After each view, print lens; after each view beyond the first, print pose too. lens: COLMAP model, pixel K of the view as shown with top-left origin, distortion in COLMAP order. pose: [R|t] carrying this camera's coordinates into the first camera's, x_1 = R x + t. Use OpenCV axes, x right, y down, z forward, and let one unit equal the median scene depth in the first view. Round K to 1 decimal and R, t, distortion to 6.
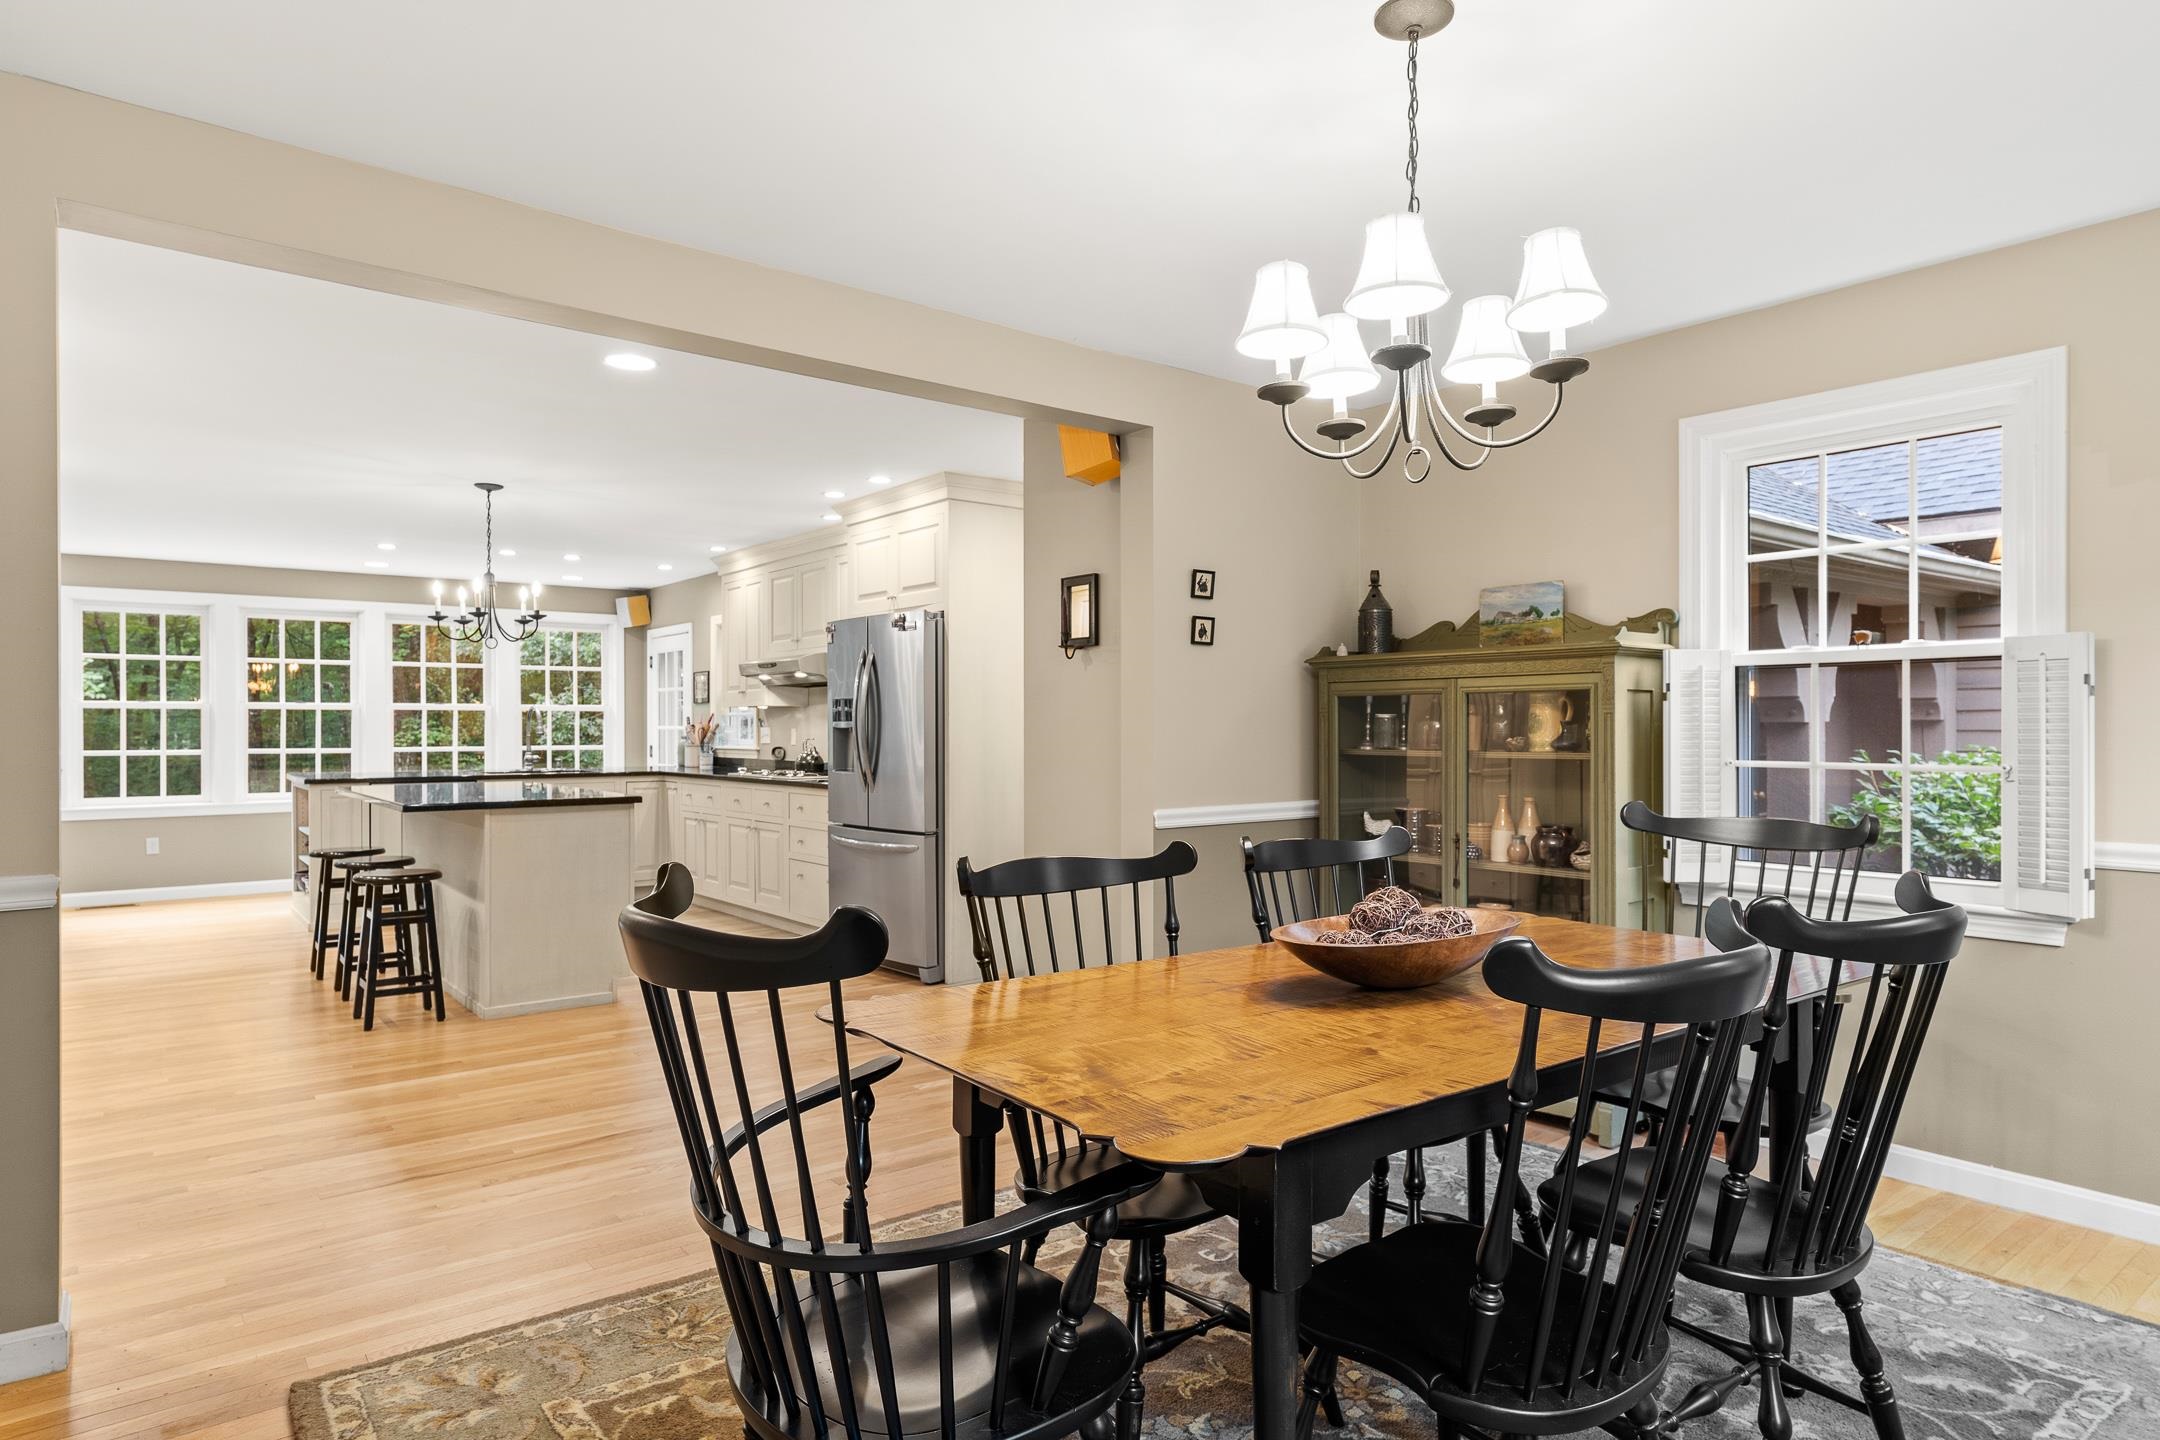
lens RADIAL K [[1239.3, 0, 1077.9], [0, 1239.3, 729.2], [0, 0, 1]] dist [0.001062, -0.000040]
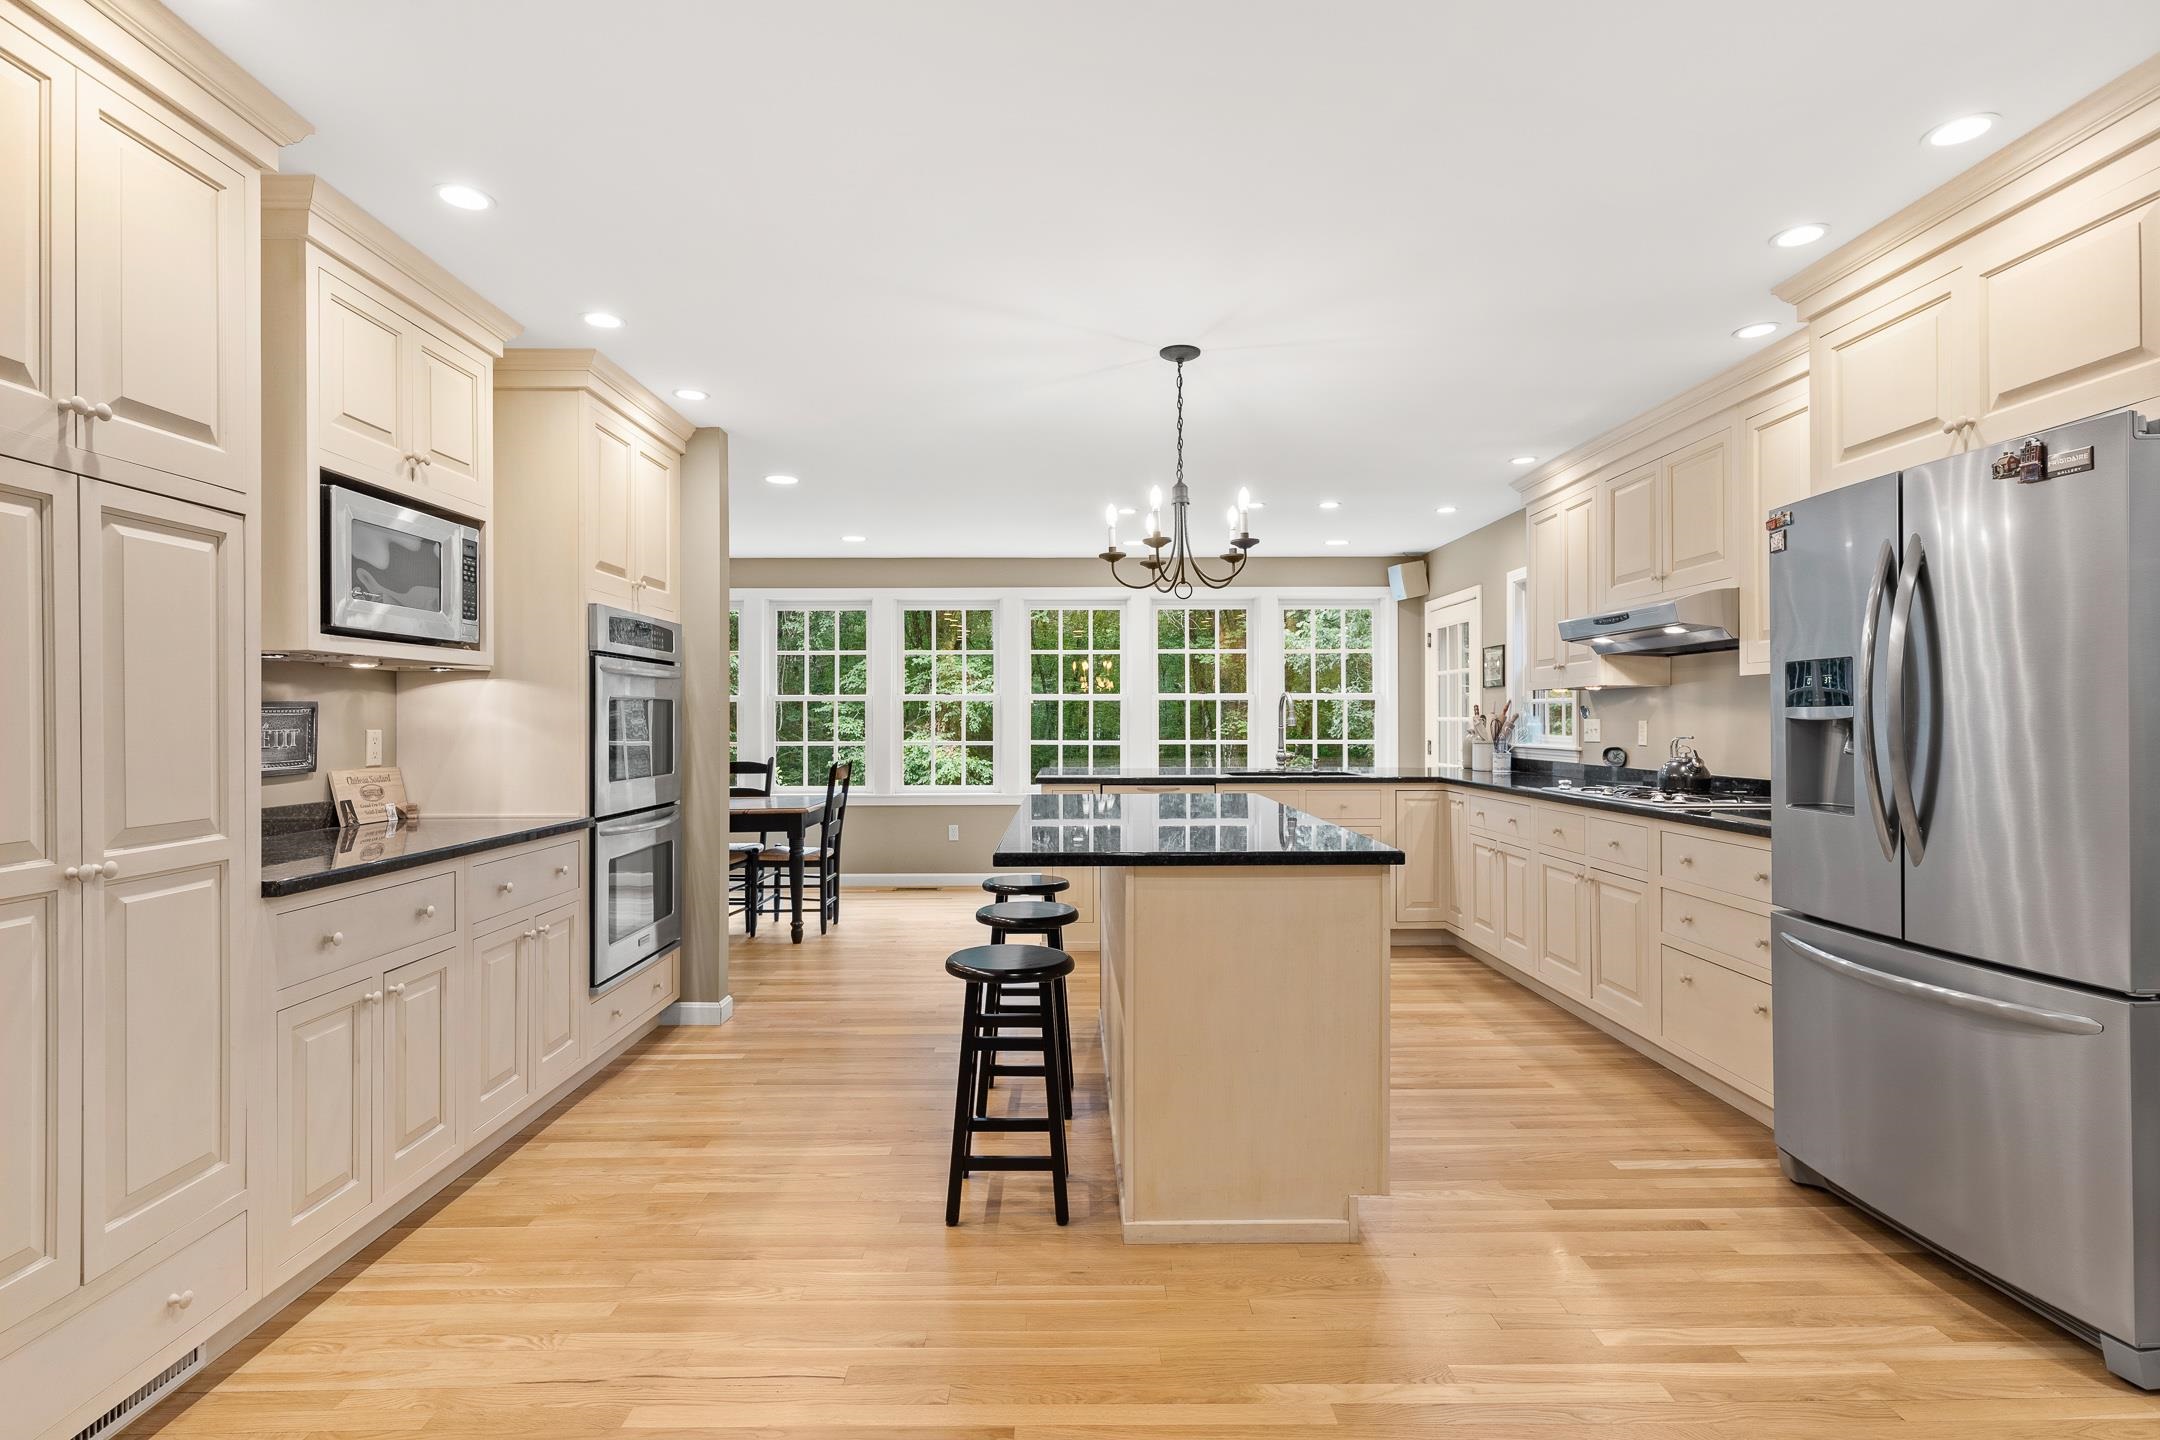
lens RADIAL K [[1098.9, 0, 1075.2], [0, 1098.9, 720.4], [0, 0, 1]] dist [0.005106, 0.000357]
pose [[0.798411, 0.000527, -0.602113, -0.107054], [-0.000713, 1.000000, -0.000071, -0.000276], [0.602113, 0.000486, 0.798411, 0.318907]]
